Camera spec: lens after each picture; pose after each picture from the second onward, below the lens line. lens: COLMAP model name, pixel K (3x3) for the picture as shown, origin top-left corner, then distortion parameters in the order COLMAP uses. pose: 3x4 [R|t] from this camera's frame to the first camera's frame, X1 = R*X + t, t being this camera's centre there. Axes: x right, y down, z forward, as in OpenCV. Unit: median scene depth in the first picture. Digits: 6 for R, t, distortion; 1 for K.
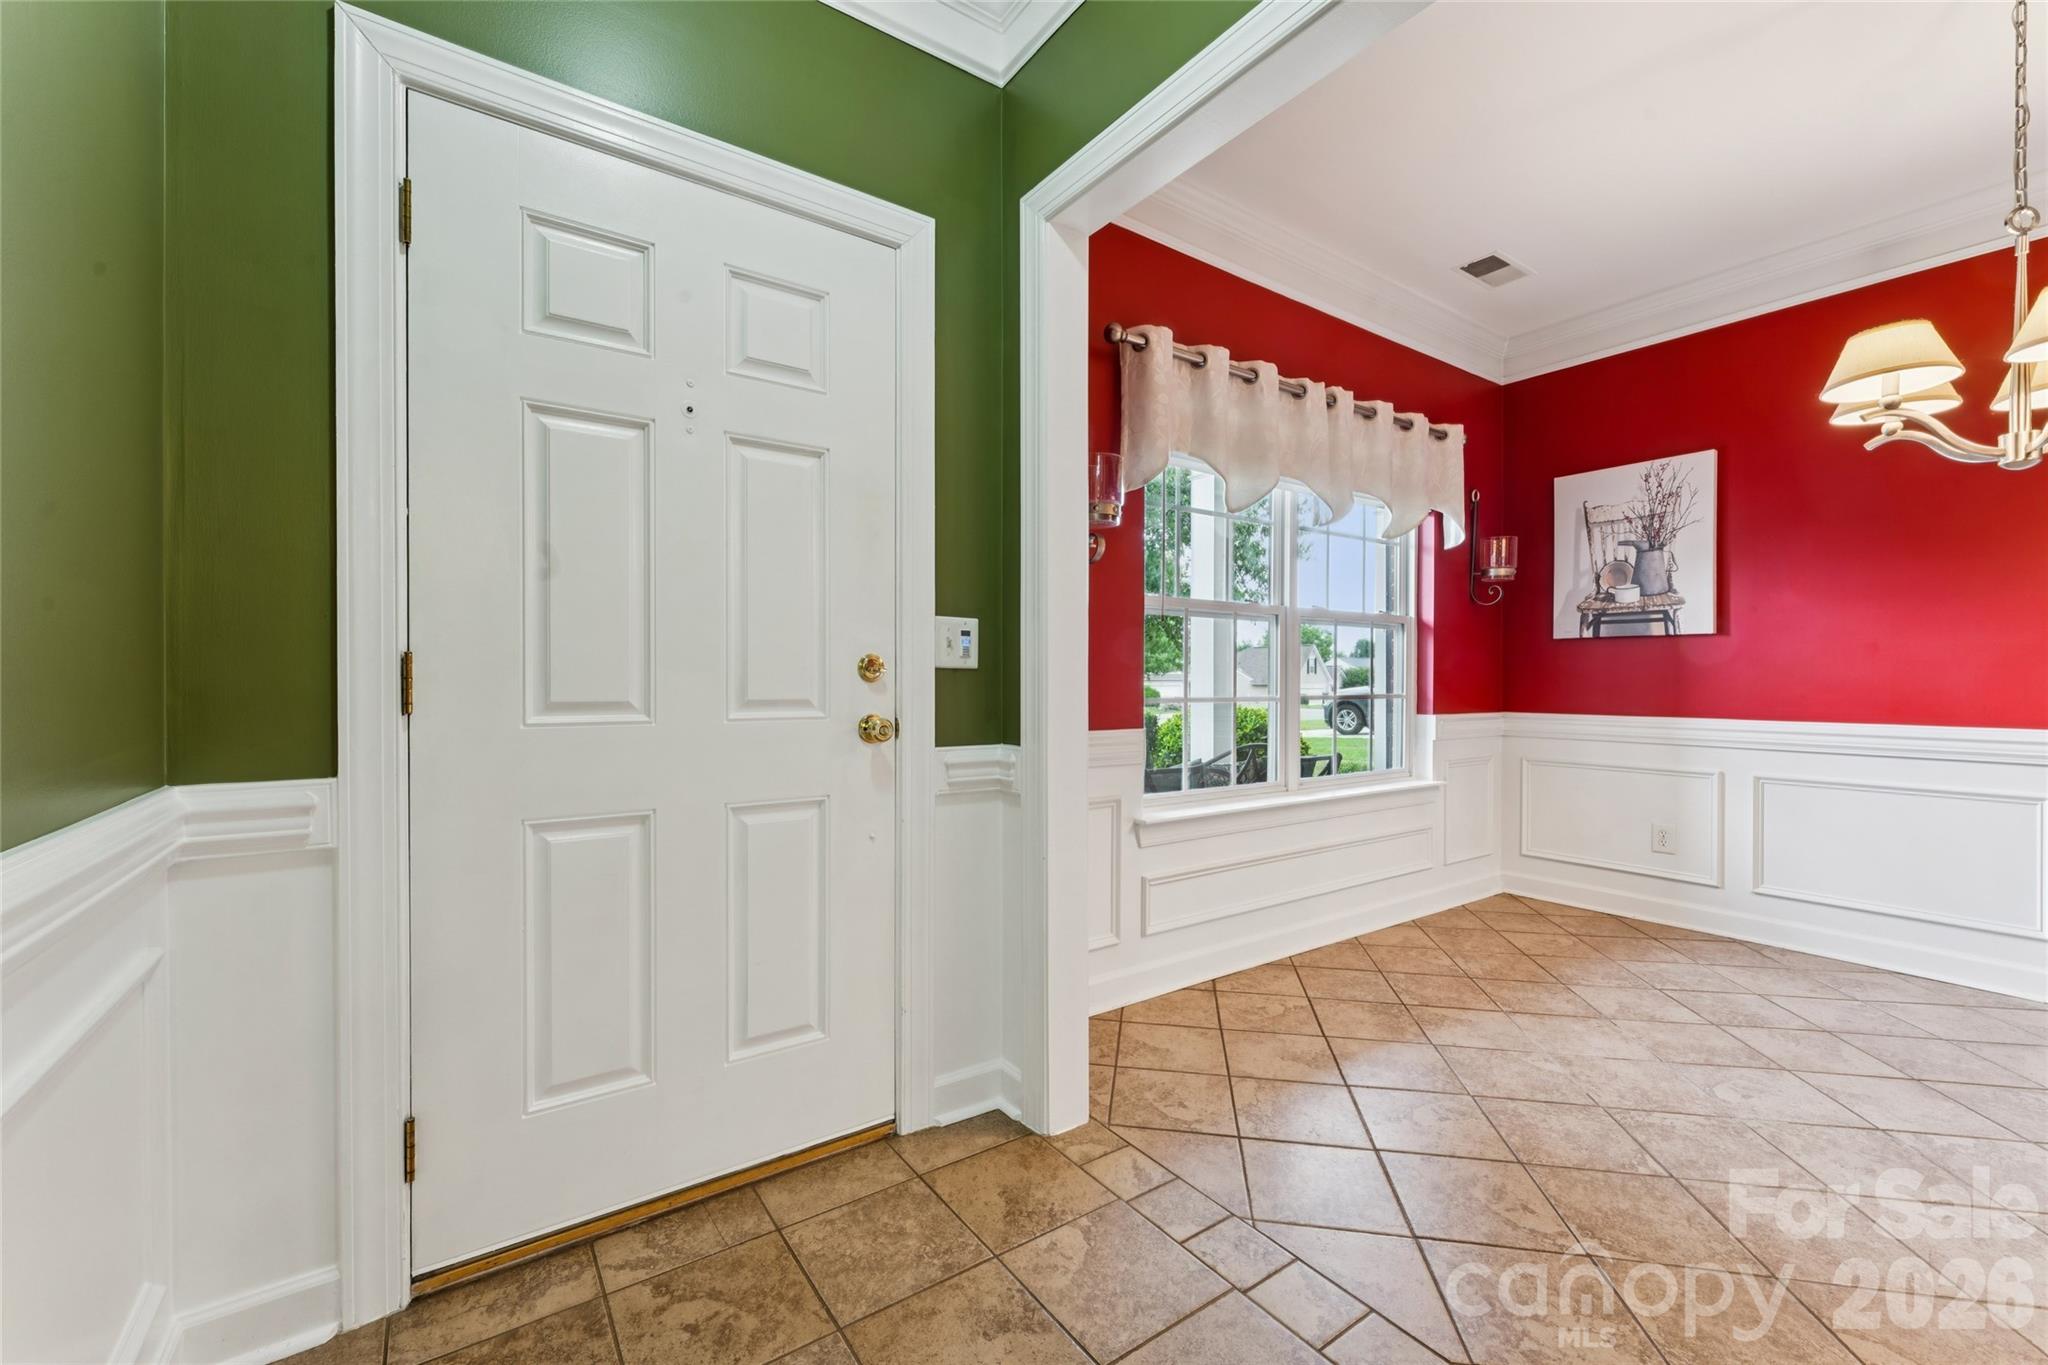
lens RADIAL K [[838.7, 0, 1027.4], [0, 838.7, 682.5], [0, 0, 1]] dist [-0.000535, 0.000548]
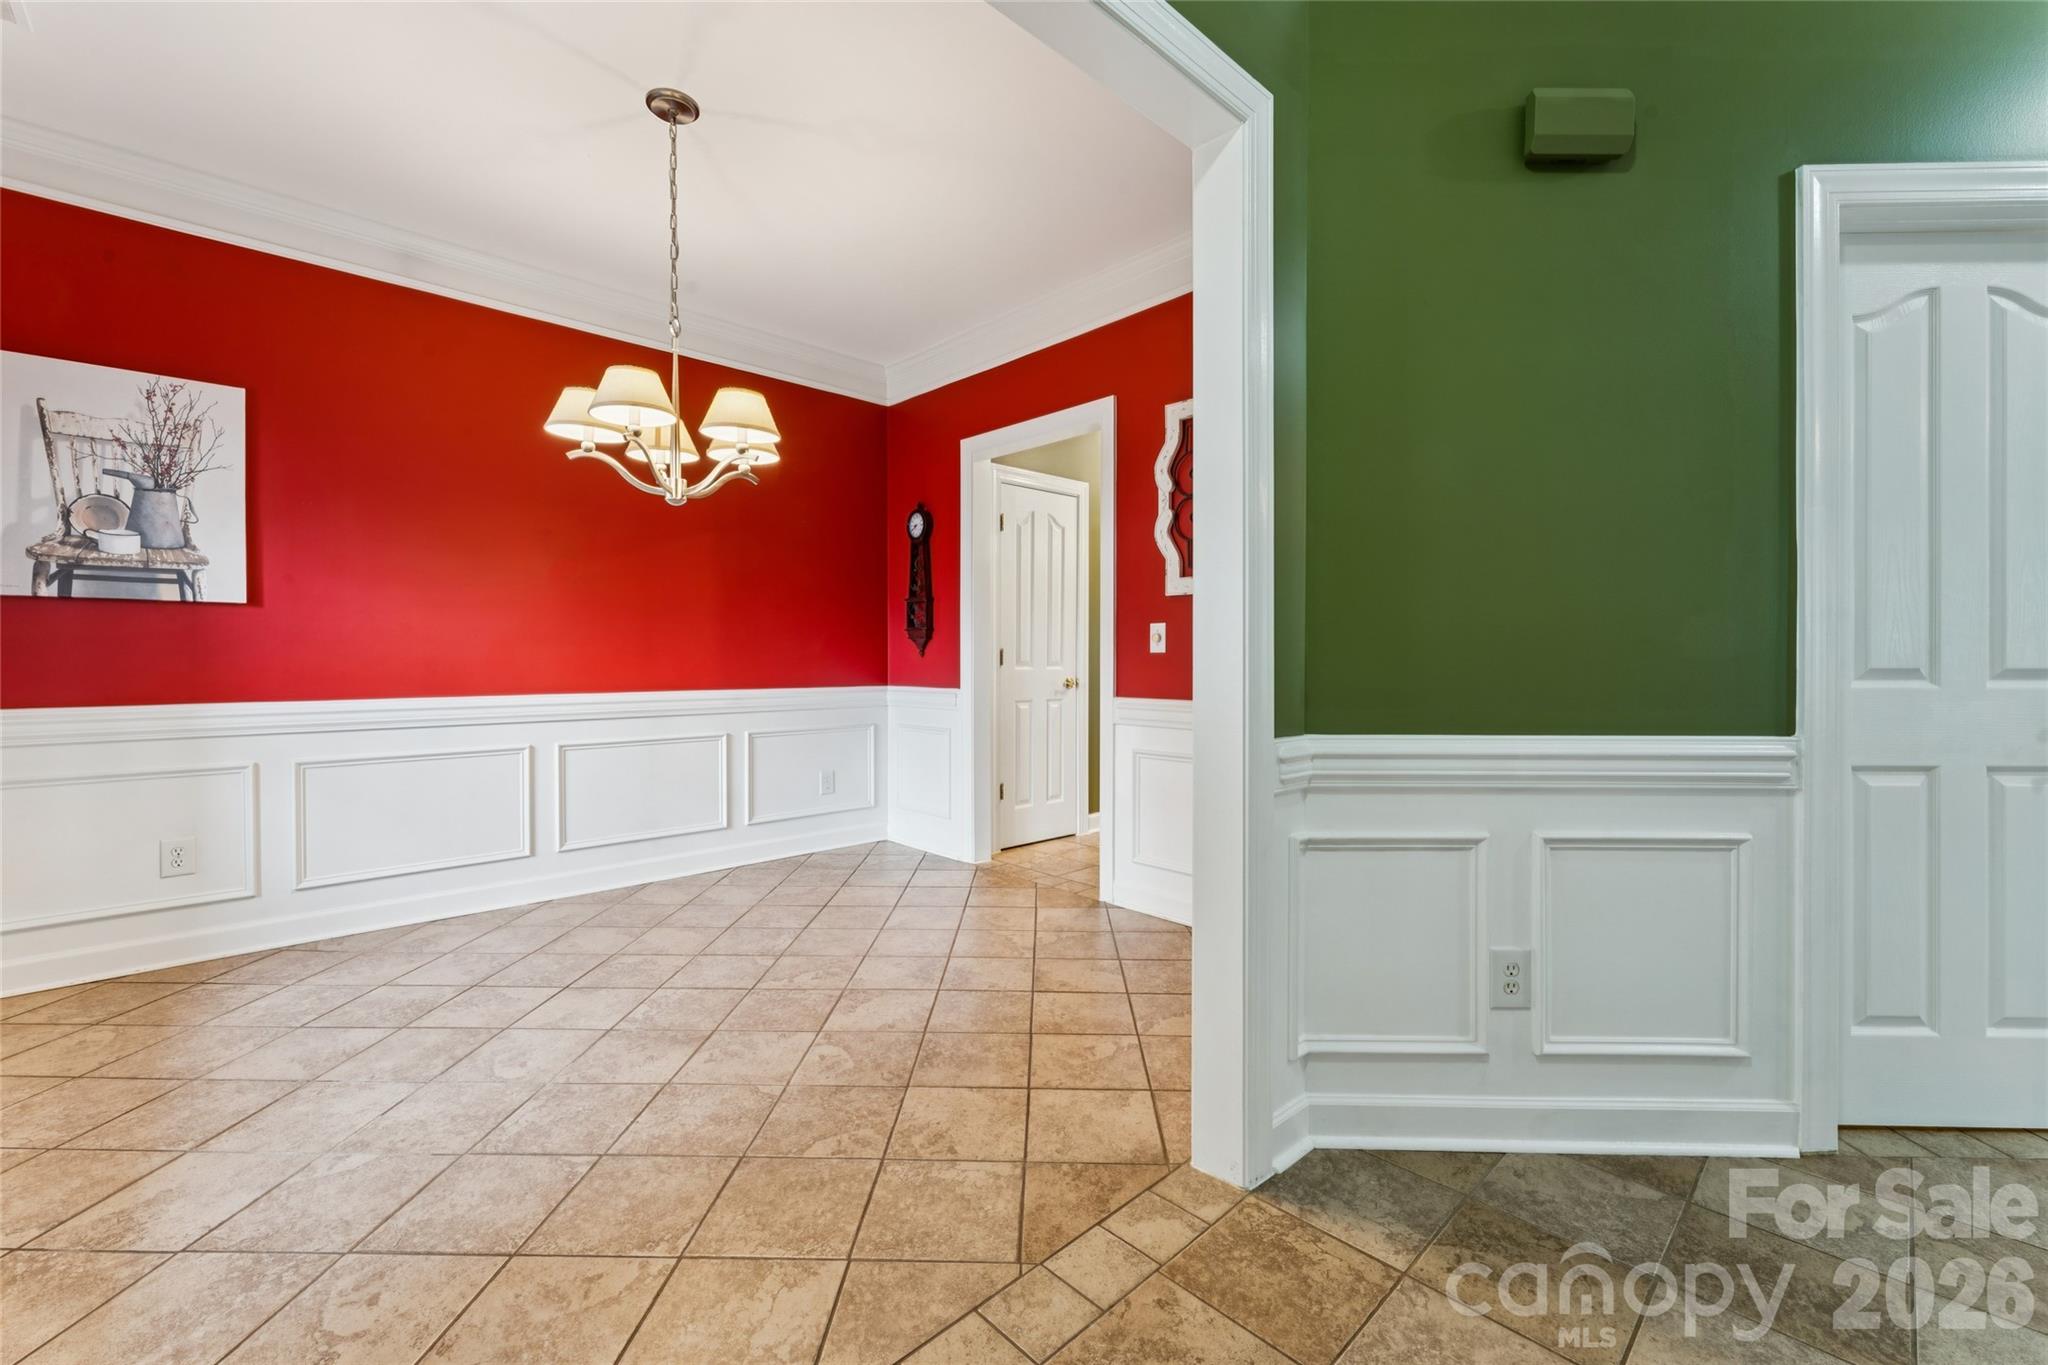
lens RADIAL K [[838.7, 0, 1026.3], [0, 838.7, 661.8], [0, 0, 1]] dist [-0.000535, 0.000548]
pose [[-0.144123, -0.006868, 0.989536, -0.143156], [0.005467, 0.999955, 0.007737, -0.000844], [-0.989545, 0.006525, -0.144079, 0.322533]]
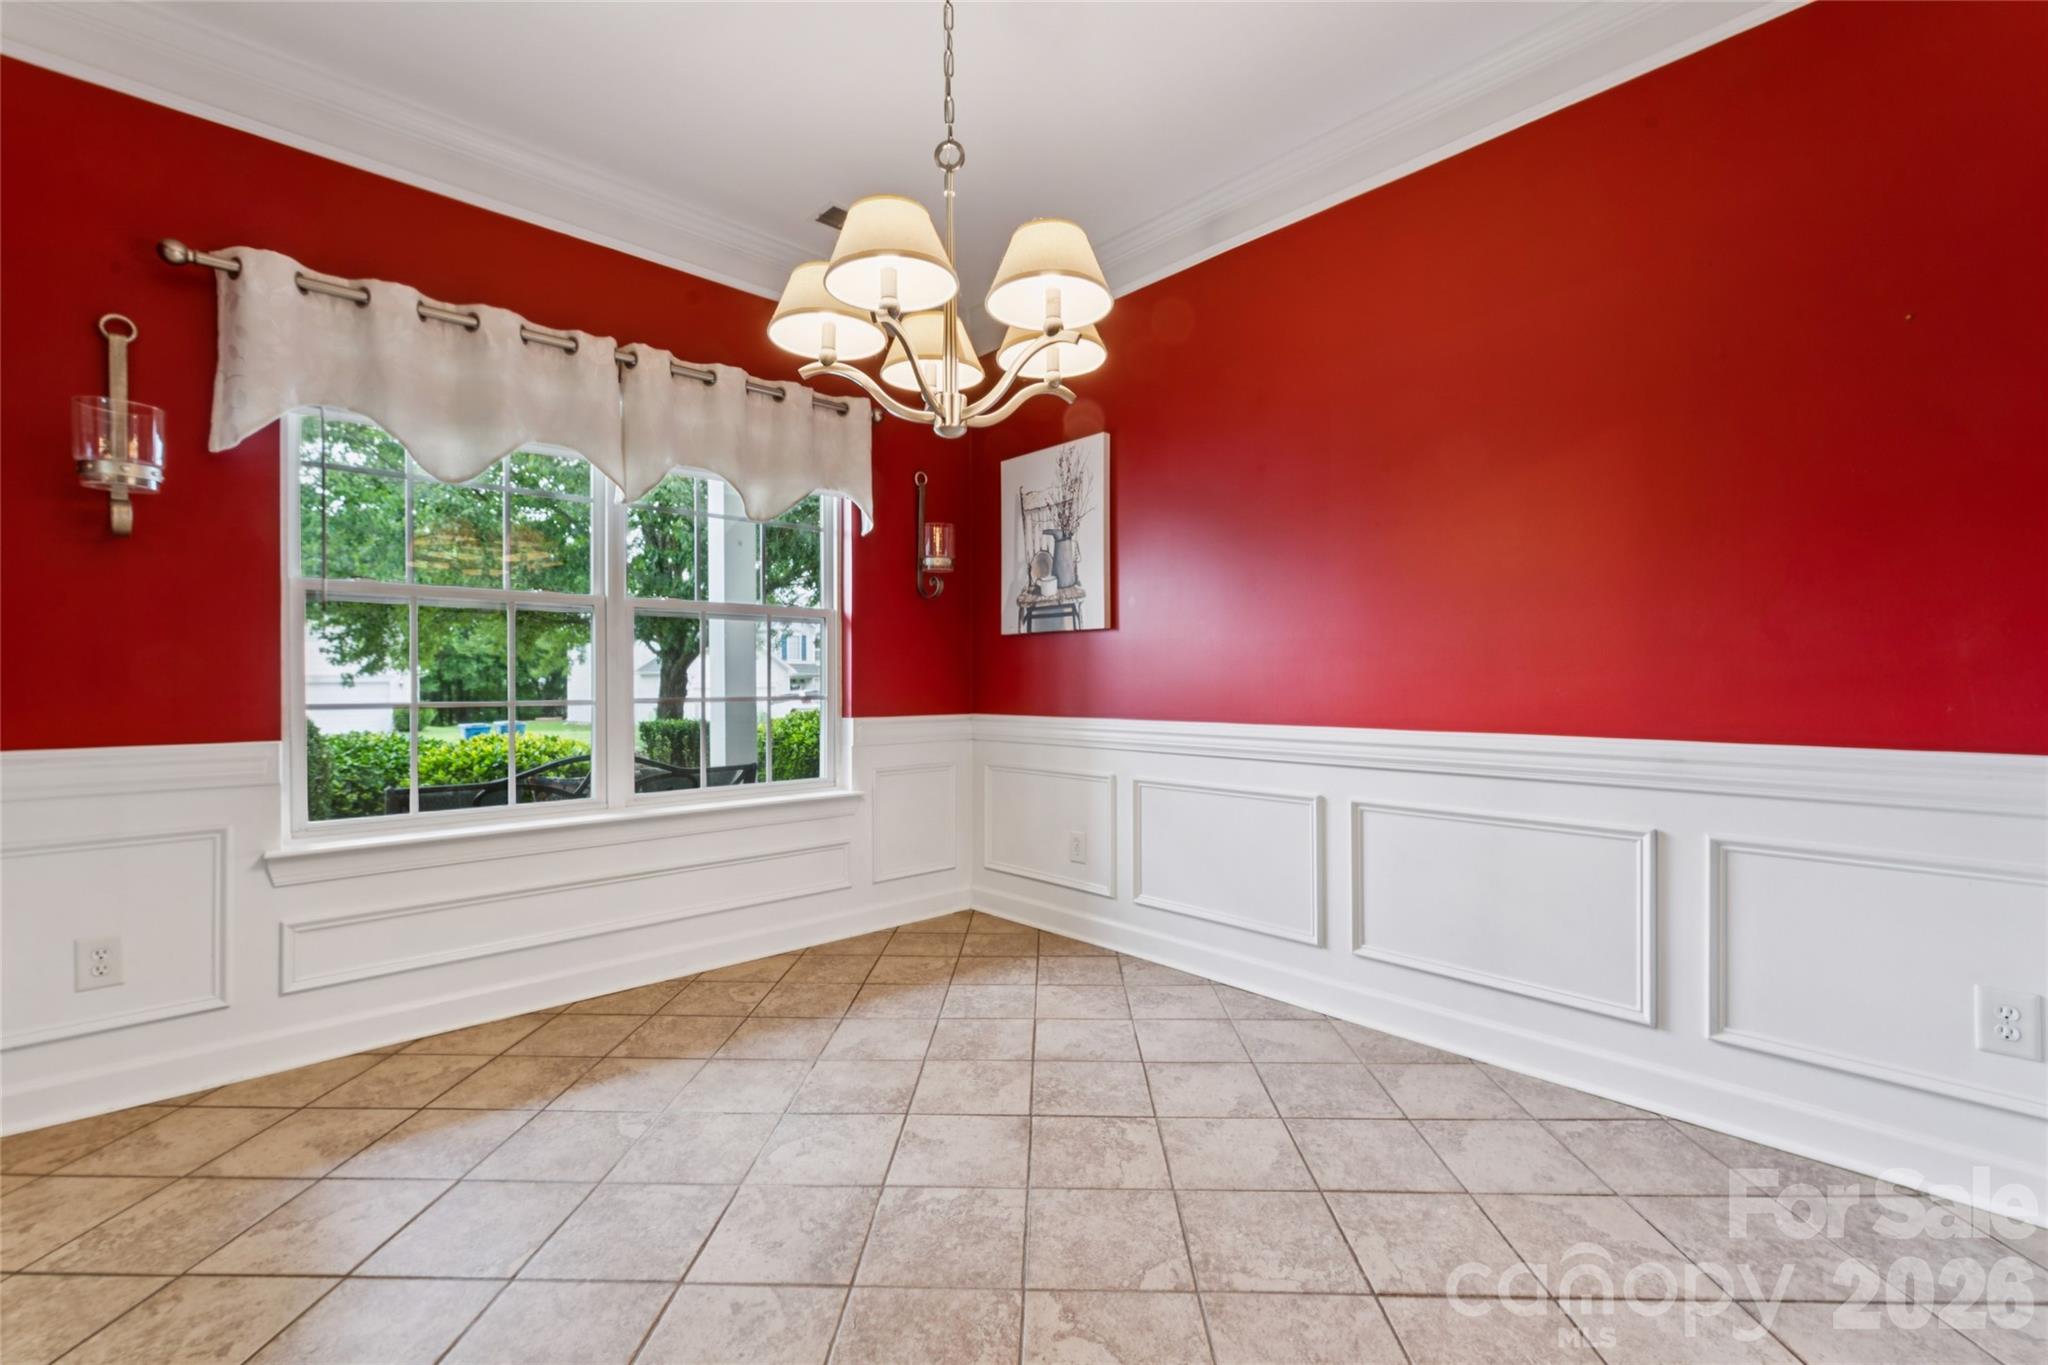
lens RADIAL K [[878.6, 0, 1040.6], [0, 878.6, 687.4], [0, 0, 1]] dist [-0.000307, 0.001055]
pose [[0.990011, -0.008356, 0.140742, 0.588228], [0.007924, 0.999962, 0.003629, 0.003201], [-0.140767, -0.002478, 0.990040, 0.034336]]
